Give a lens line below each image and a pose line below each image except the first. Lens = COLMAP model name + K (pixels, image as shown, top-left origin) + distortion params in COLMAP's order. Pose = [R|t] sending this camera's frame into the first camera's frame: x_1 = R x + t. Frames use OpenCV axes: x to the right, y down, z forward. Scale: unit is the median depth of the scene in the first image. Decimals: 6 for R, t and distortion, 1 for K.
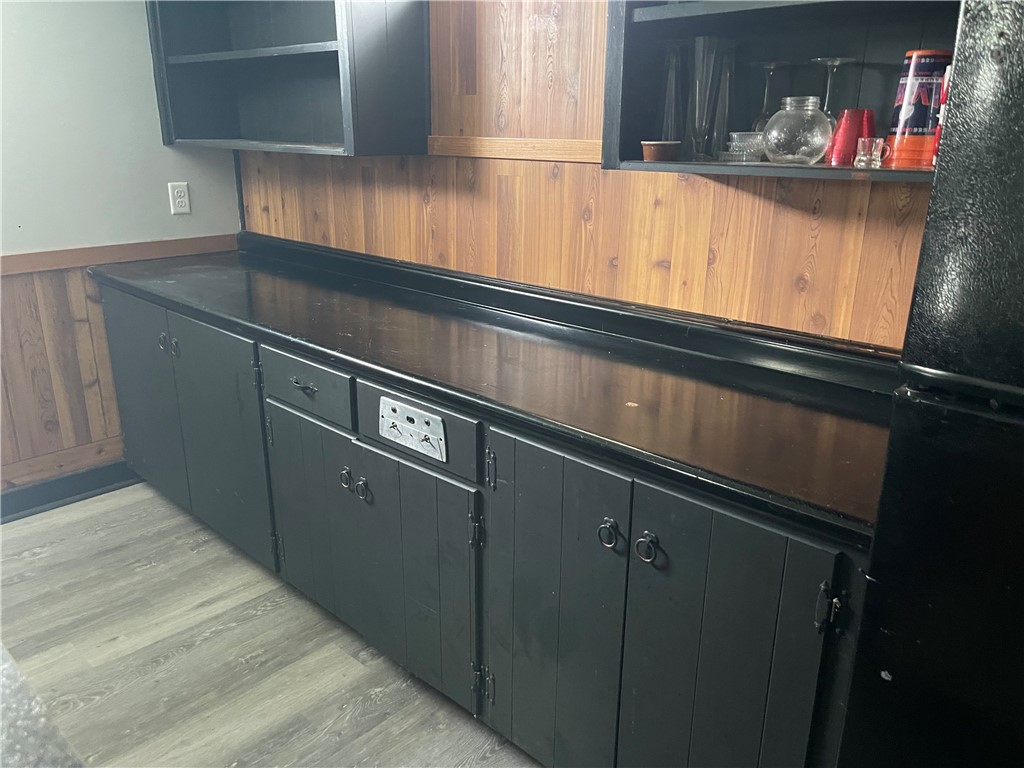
lens RADIAL K [[768.2, 0, 512.0], [0, 768.2, 384.0], [0, 0, 1]] dist [0.052325, -0.075420]
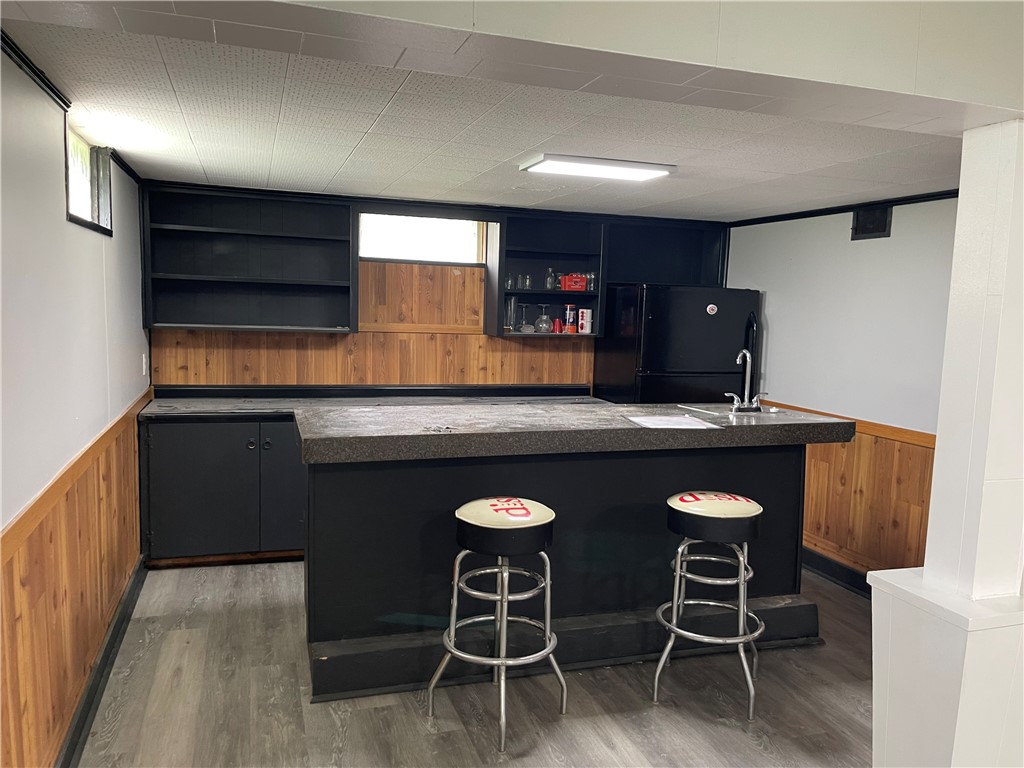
lens RADIAL K [[768.2, 0, 512.0], [0, 768.2, 384.0], [0, 0, 1]] dist [0.052325, -0.075420]
pose [[0.492986, -0.090508, 0.865317, -1.924702], [0.242854, 0.969358, -0.036967, 0.021297], [-0.835456, 0.228369, 0.499860, -0.397251]]
